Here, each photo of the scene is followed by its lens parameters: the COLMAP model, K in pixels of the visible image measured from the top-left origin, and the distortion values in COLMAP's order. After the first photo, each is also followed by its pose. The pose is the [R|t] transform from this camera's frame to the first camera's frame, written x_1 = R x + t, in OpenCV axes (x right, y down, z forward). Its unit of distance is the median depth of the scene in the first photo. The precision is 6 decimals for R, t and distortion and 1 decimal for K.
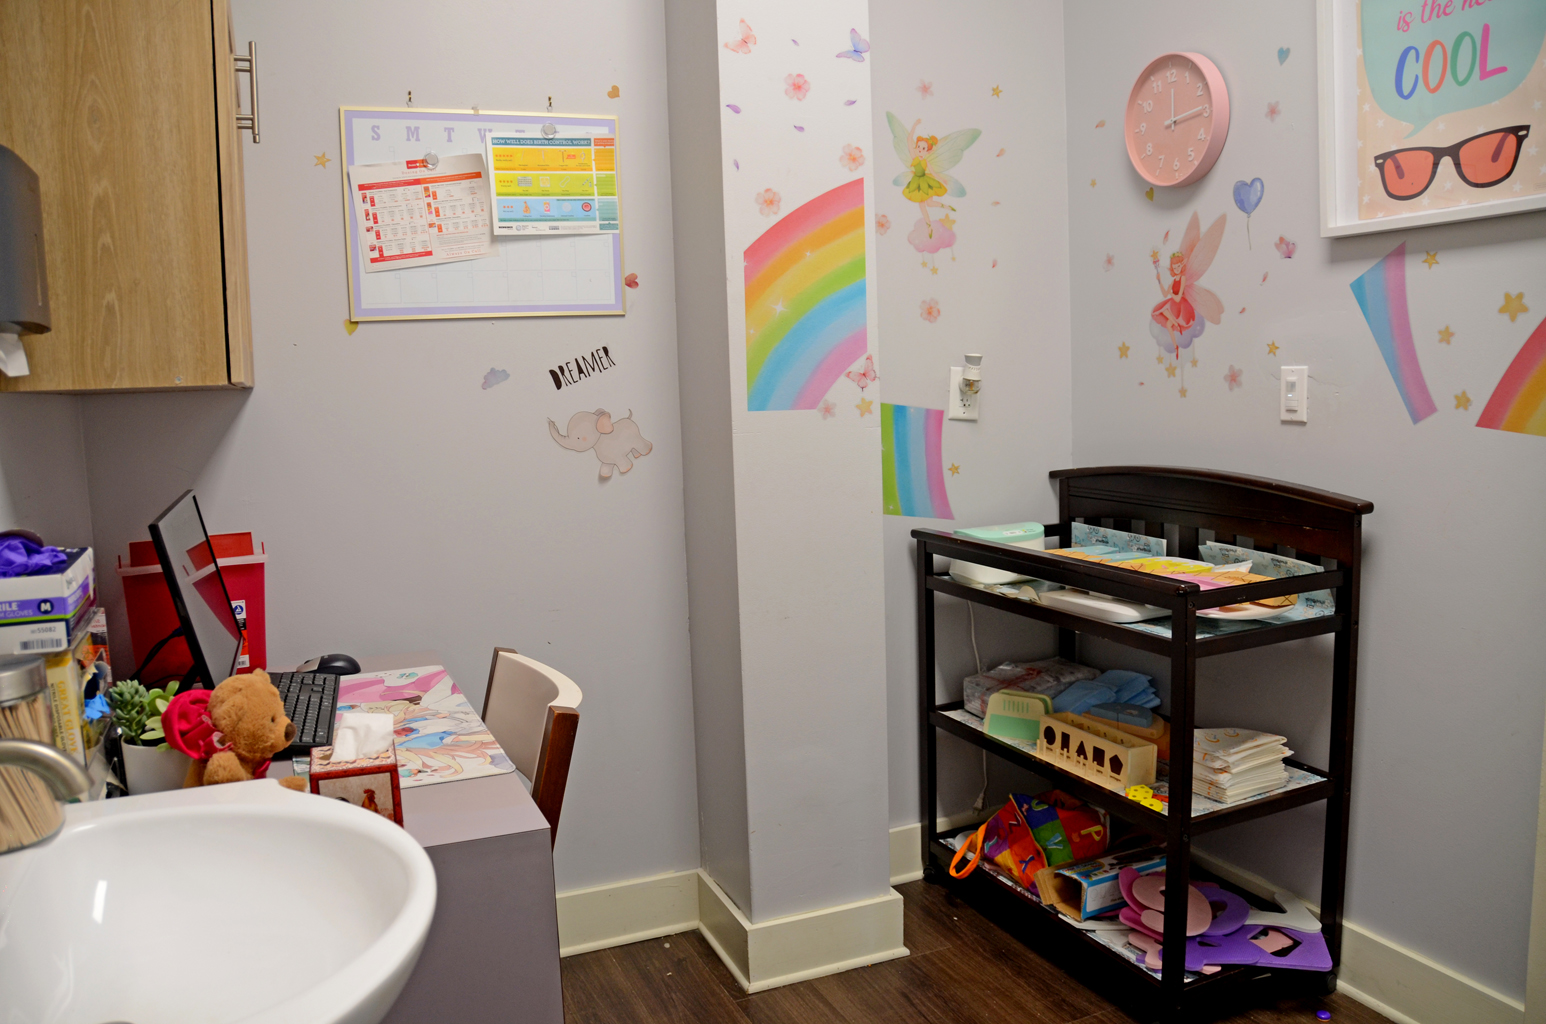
lens RADIAL K [[1172.2, 0, 773.0], [0, 1172.2, 512.0], [0, 0, 1]] dist [-0.165722, 0.111359]
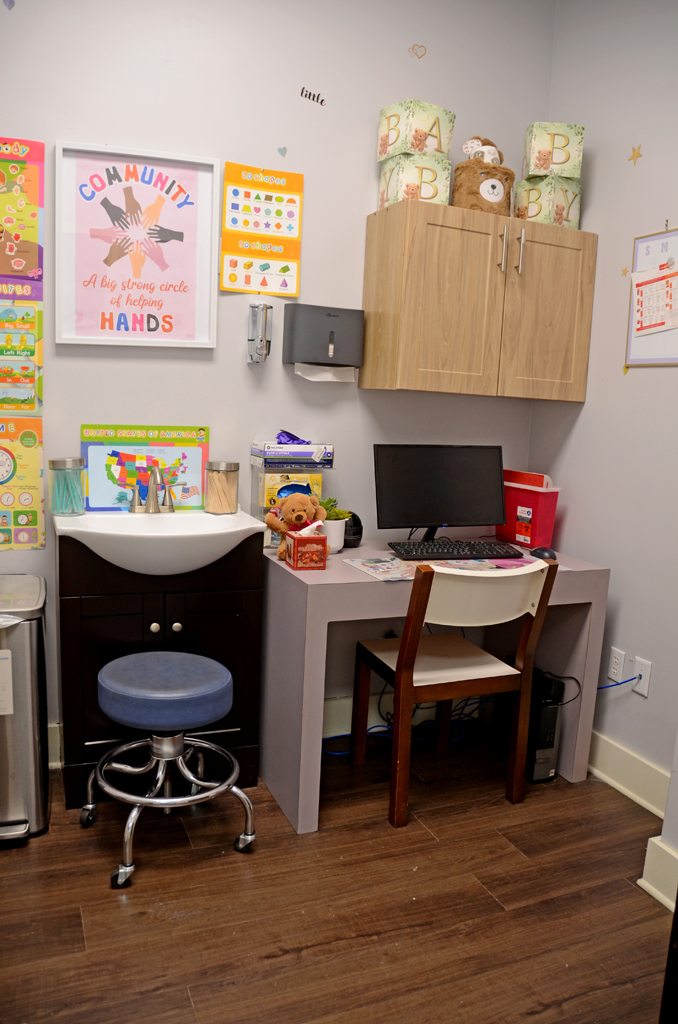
lens RADIAL K [[776.4, 0, 339.0], [0, 776.4, 512.0], [0, 0, 1]] dist [-0.165722, 0.111359]
pose [[-0.003595, 0.171931, -0.985102, 0.757826], [-0.161347, 0.972102, 0.170251, -0.080161], [0.986891, 0.159555, 0.024245, 0.590345]]
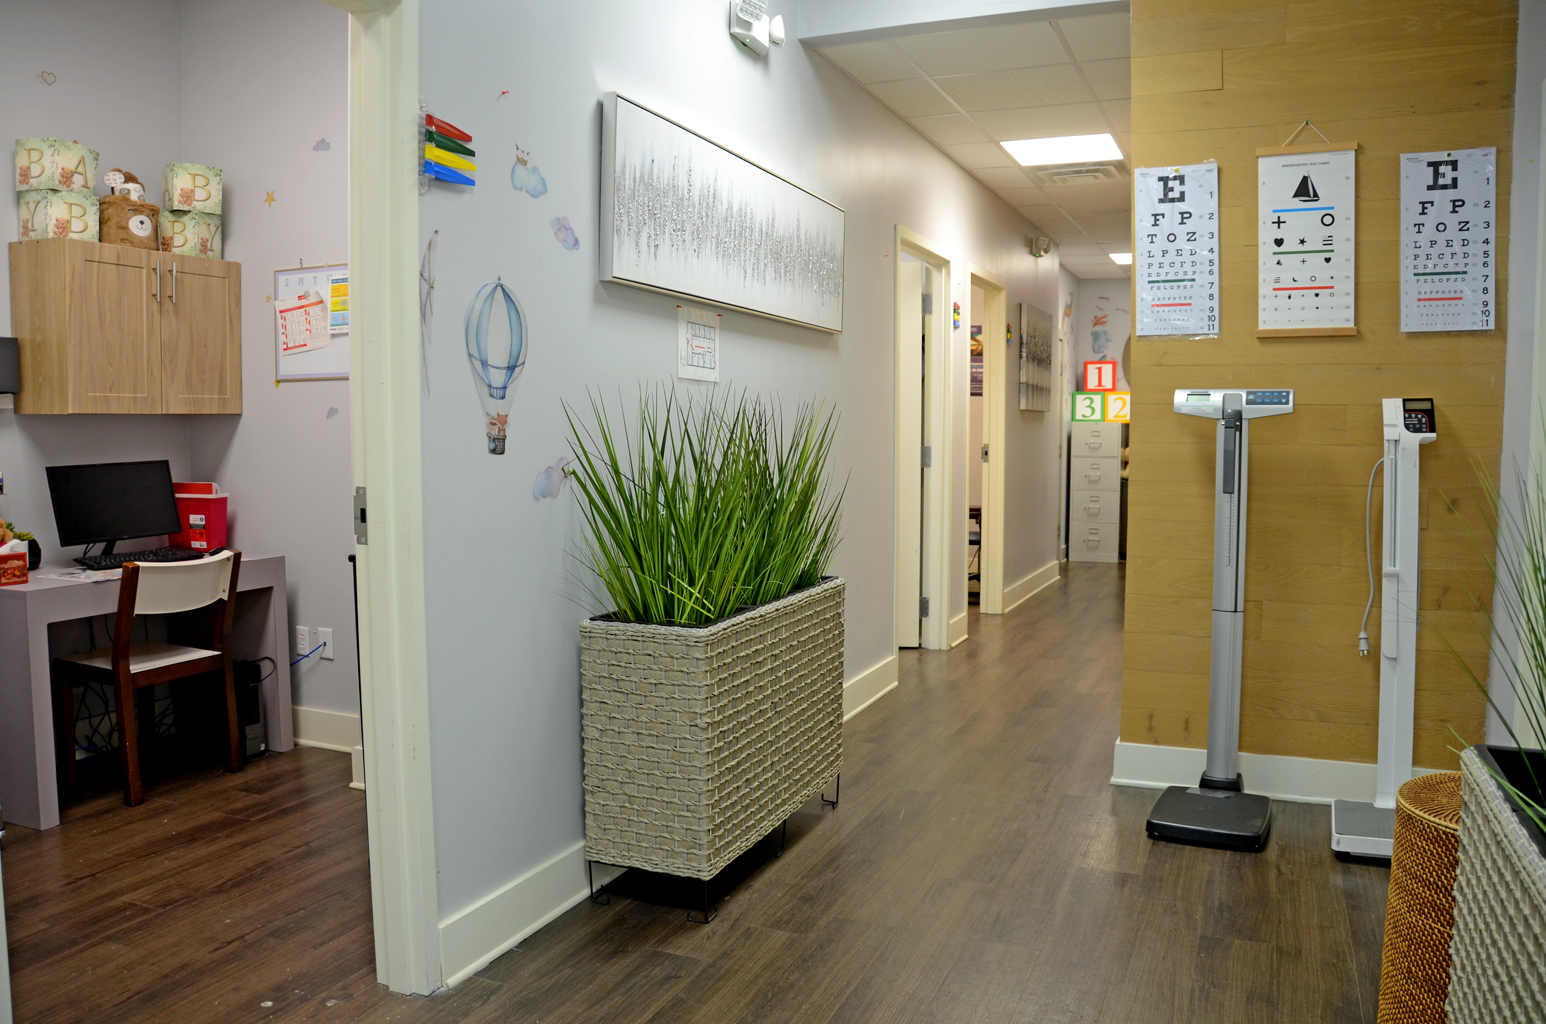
lens RADIAL K [[1172.2, 0, 773.0], [0, 1172.2, 512.0], [0, 0, 1]] dist [-0.165722, 0.111359]
pose [[0.700320, 0.087101, -0.708495, 1.593852], [-0.102482, 0.994514, 0.020963, -0.073024], [0.706434, 0.057927, 0.705405, 0.248083]]
